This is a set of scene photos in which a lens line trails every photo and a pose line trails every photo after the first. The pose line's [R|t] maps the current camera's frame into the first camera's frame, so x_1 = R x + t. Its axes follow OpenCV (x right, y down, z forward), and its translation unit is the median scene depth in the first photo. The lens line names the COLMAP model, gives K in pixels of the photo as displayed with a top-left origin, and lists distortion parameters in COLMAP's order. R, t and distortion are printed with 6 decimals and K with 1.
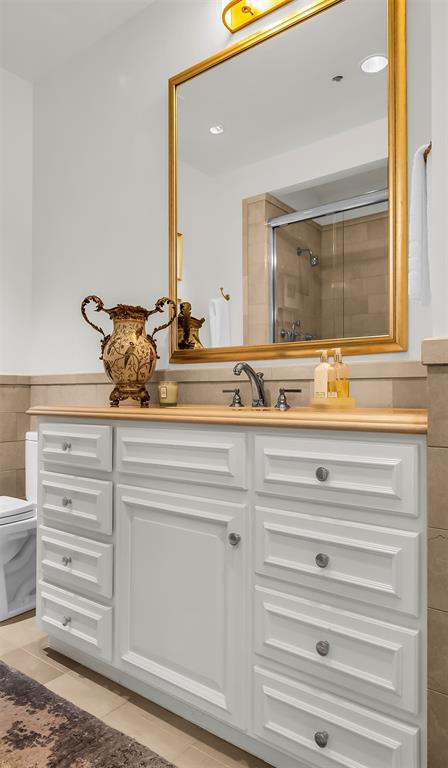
lens RADIAL K [[484.2, 0, 224.0], [0, 484.2, 384.0], [0, 0, 1]] dist [-0.002284, -0.000529]
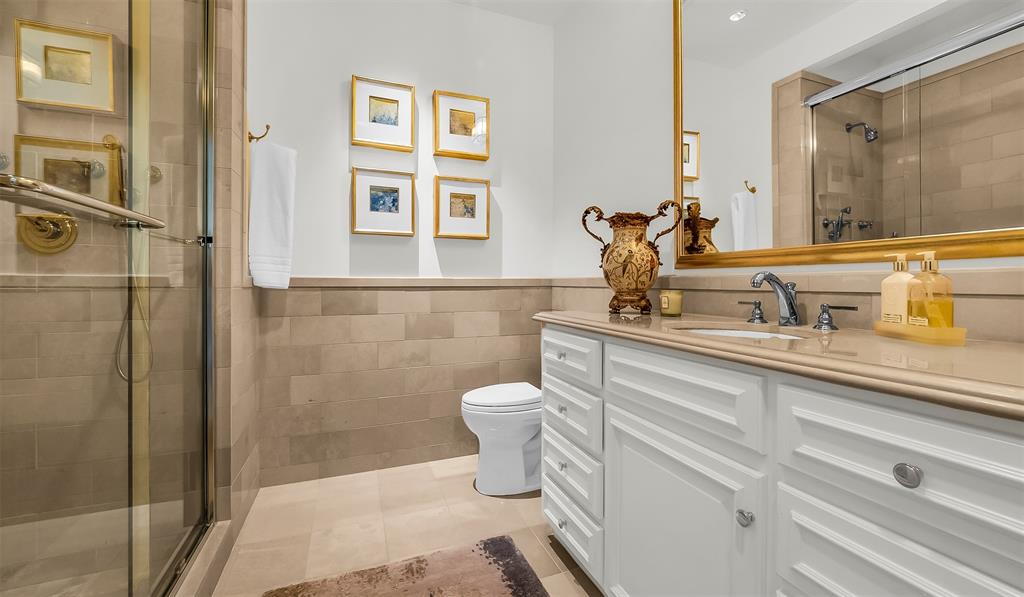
lens RADIAL K [[398.6, 0, 506.9], [0, 398.6, 279.3], [0, 0, 1]] dist [0.007989, -0.009865]
pose [[0.850976, -0.001931, -0.525201, 0.020441], [0.008370, 0.999916, 0.009885, -0.036573], [0.525138, -0.012808, 0.850921, 0.177290]]
